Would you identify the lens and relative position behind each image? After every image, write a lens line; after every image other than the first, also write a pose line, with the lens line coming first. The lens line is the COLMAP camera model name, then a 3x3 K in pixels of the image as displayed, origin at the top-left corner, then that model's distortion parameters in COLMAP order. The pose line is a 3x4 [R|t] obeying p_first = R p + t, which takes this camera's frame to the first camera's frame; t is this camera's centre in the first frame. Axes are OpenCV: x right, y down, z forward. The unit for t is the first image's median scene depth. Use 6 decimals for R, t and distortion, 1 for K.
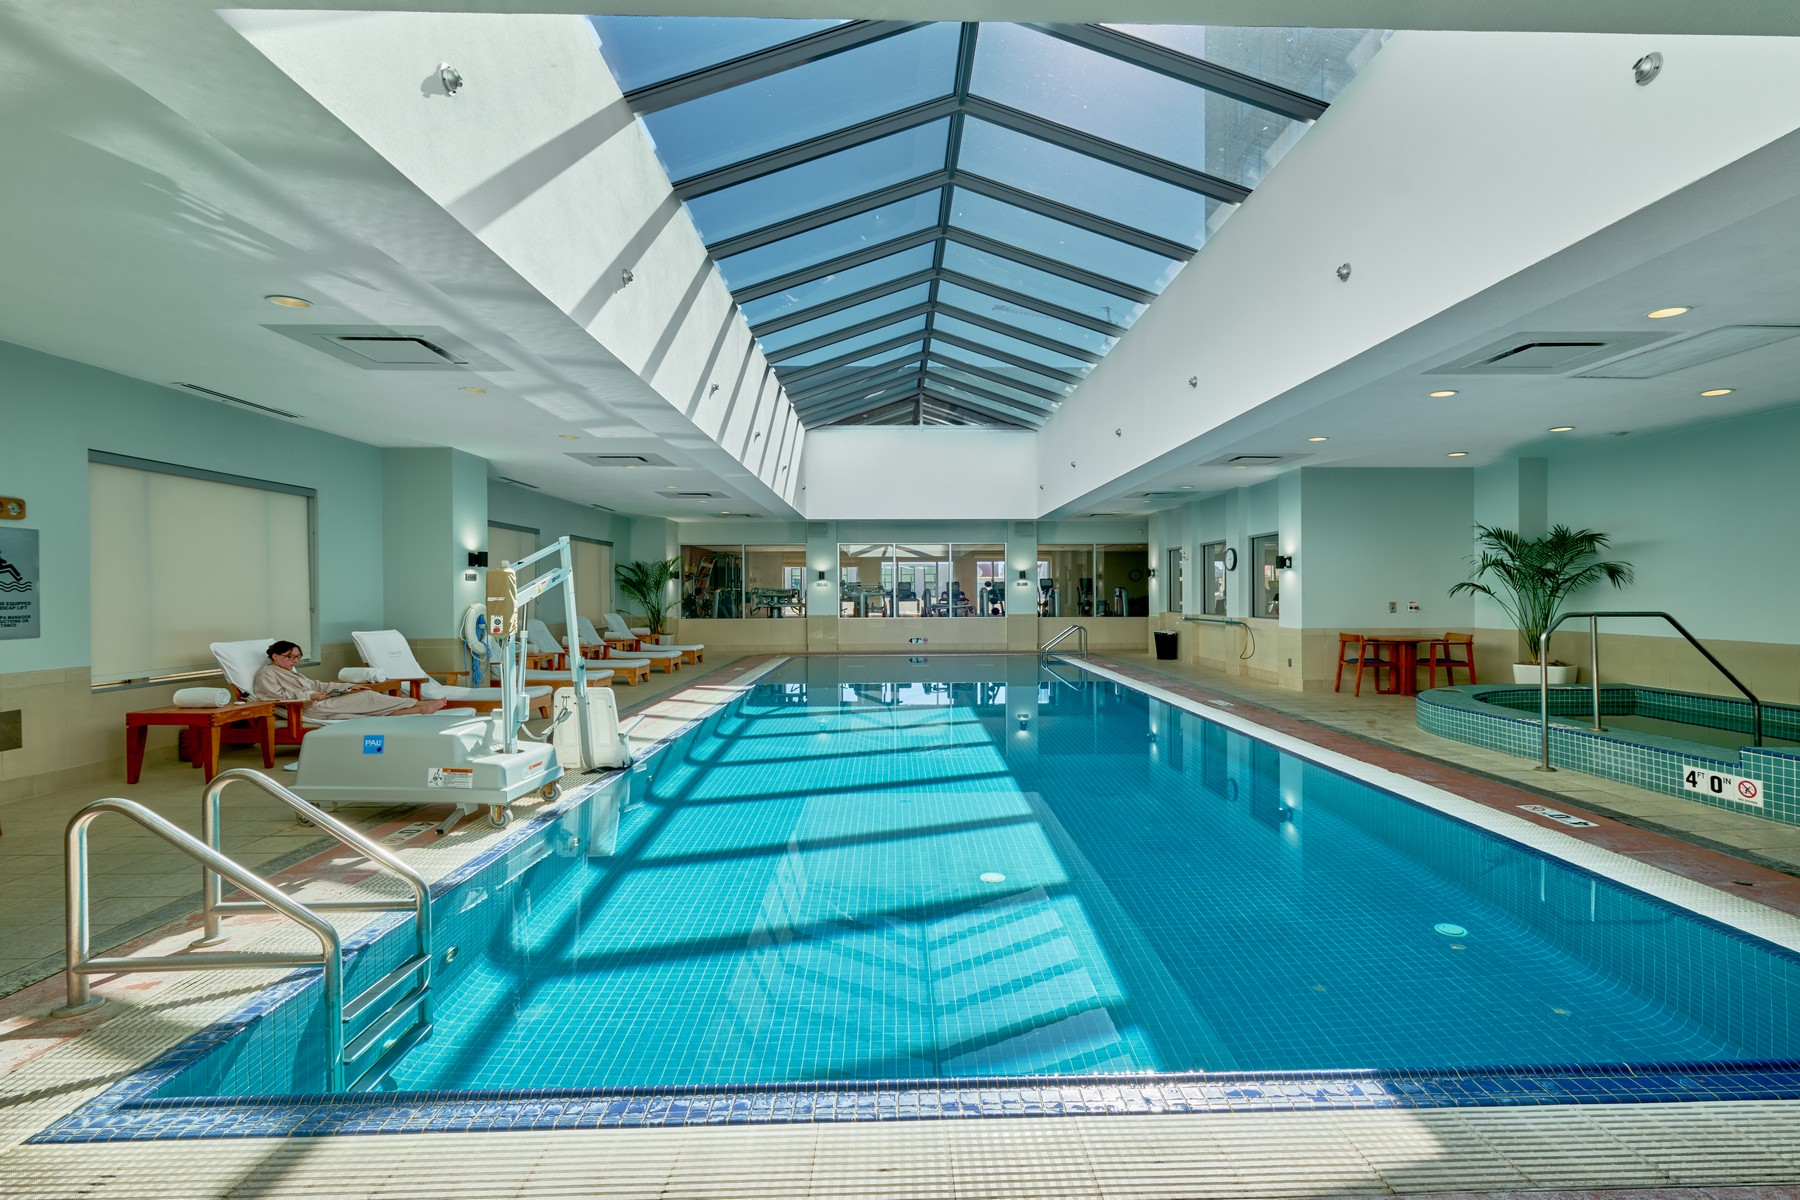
lens RADIAL K [[789.1, 0, 900.0], [0, 789.1, 600.0], [0, 0, 1]] dist [0.001434, 0.000031]
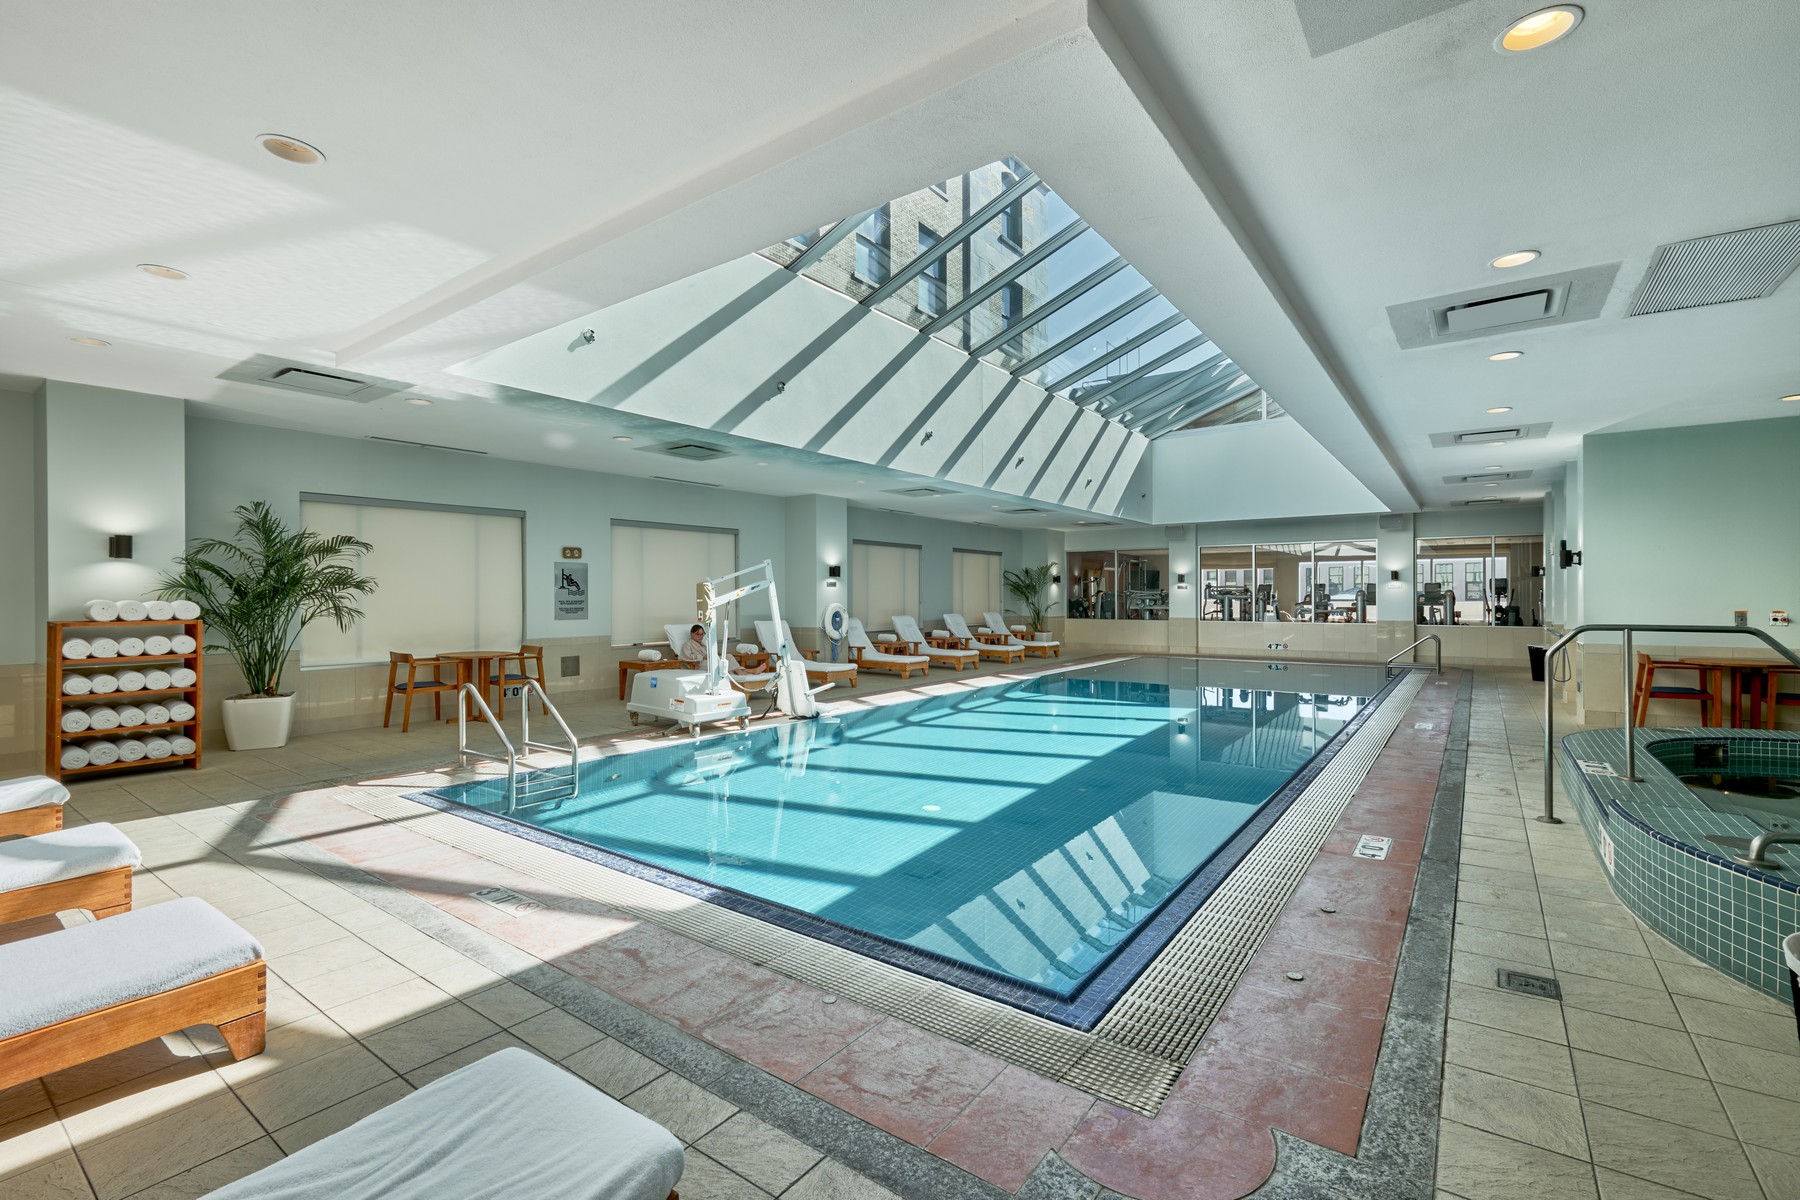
lens RADIAL K [[778.3, 0, 900.0], [0, 778.3, 600.0], [0, 0, 1]] dist [-0.001075, -0.000061]
pose [[0.787607, 0.005194, -0.616156, 0.404510], [-0.006175, 0.999981, 0.000537, -0.002849], [0.616147, 0.003382, 0.787624, -0.014468]]
